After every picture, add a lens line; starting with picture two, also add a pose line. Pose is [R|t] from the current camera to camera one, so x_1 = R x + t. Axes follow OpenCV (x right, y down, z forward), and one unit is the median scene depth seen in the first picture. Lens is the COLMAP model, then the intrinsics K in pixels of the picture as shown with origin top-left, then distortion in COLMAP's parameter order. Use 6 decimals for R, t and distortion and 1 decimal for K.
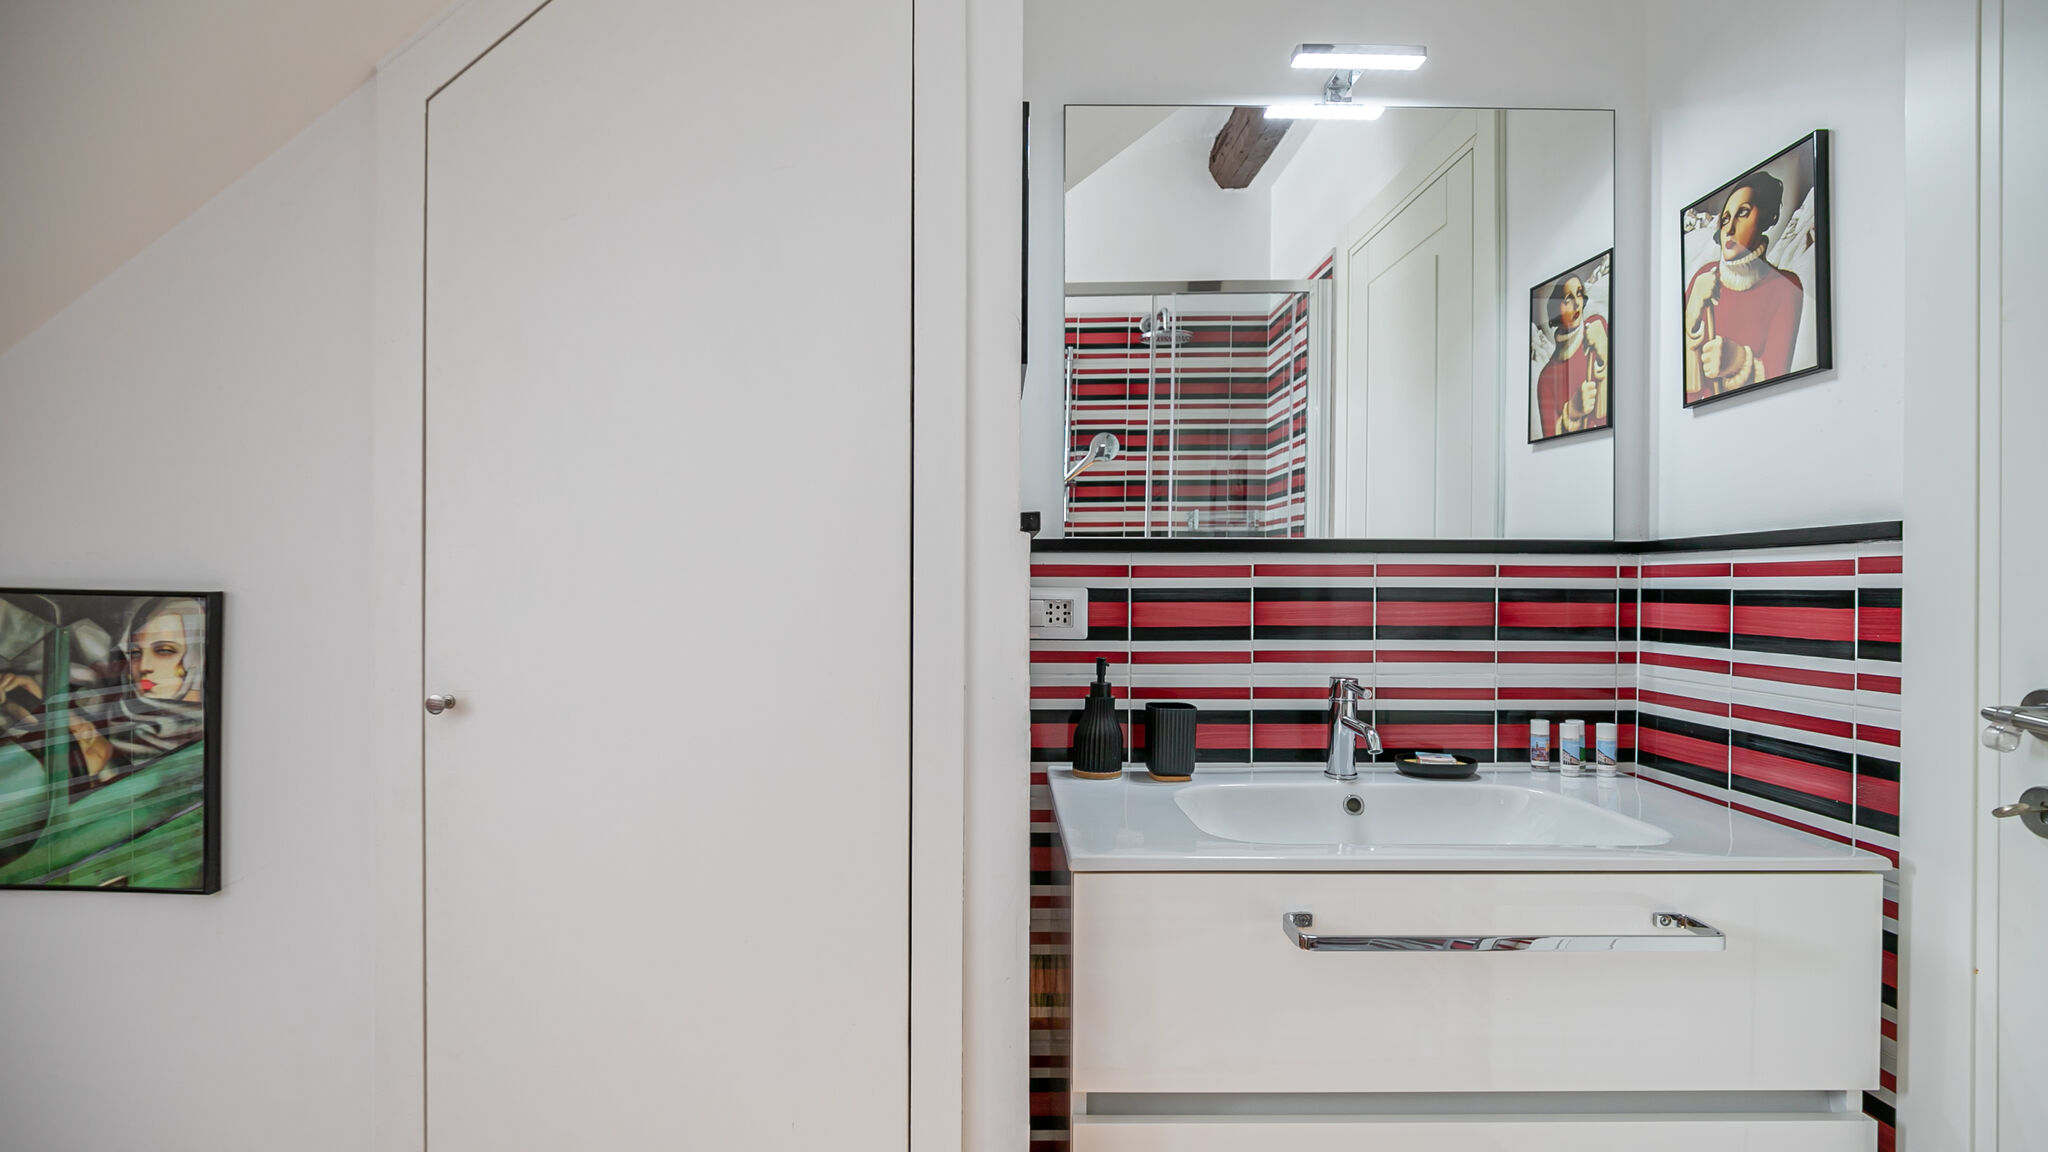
lens RADIAL K [[954.6, 0, 1024.2], [0, 954.6, 578.9], [0, 0, 1]] dist [-0.017302, 0.005517]
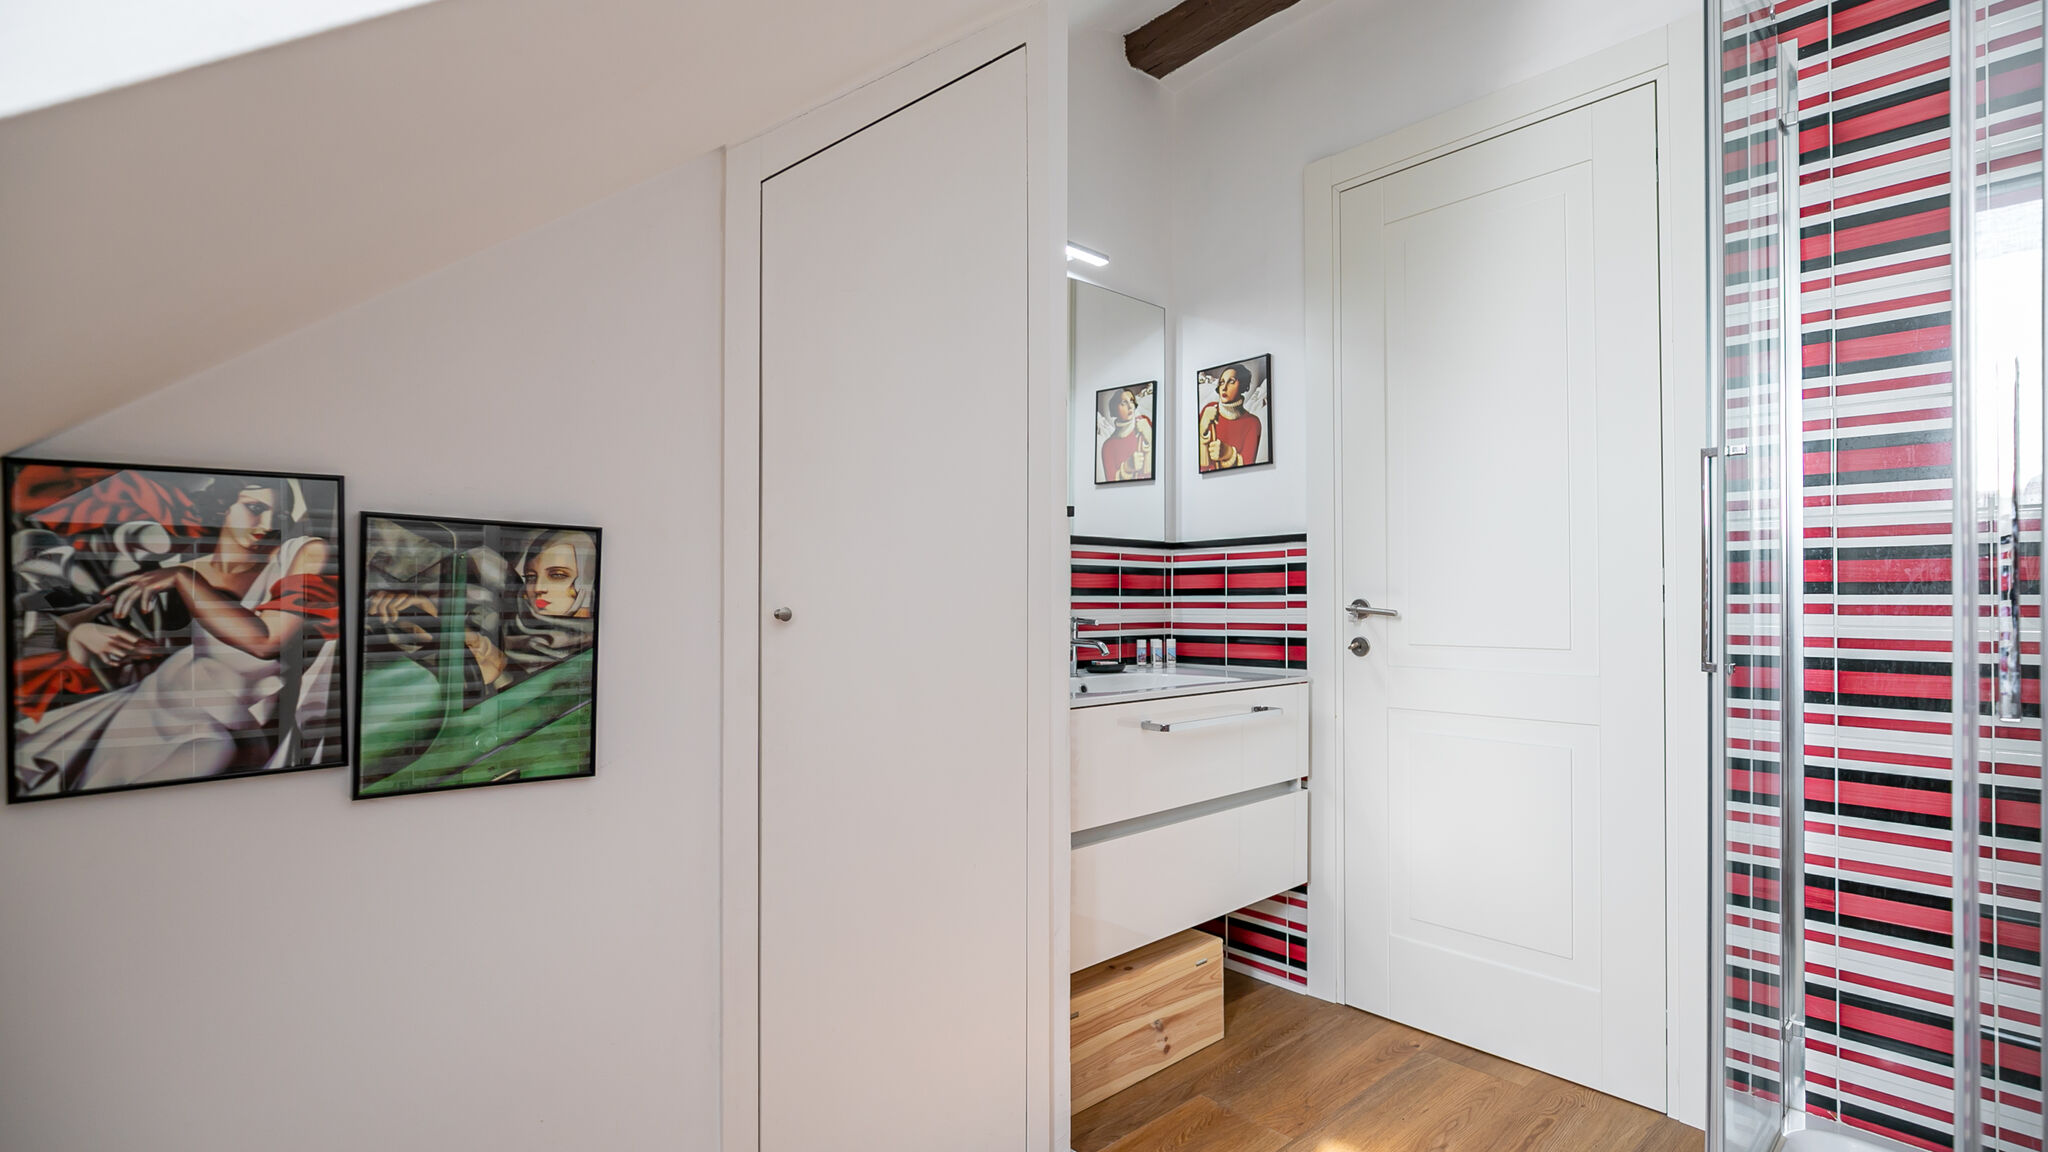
lens RADIAL K [[954.6, 0, 1041.9], [0, 954.6, 587.6], [0, 0, 1]] dist [-0.017302, 0.005517]
pose [[0.728605, 0.005147, 0.684915, -0.929042], [0.003874, 0.999925, -0.011636, 0.078523], [-0.684923, 0.011132, 0.728530, -0.209810]]
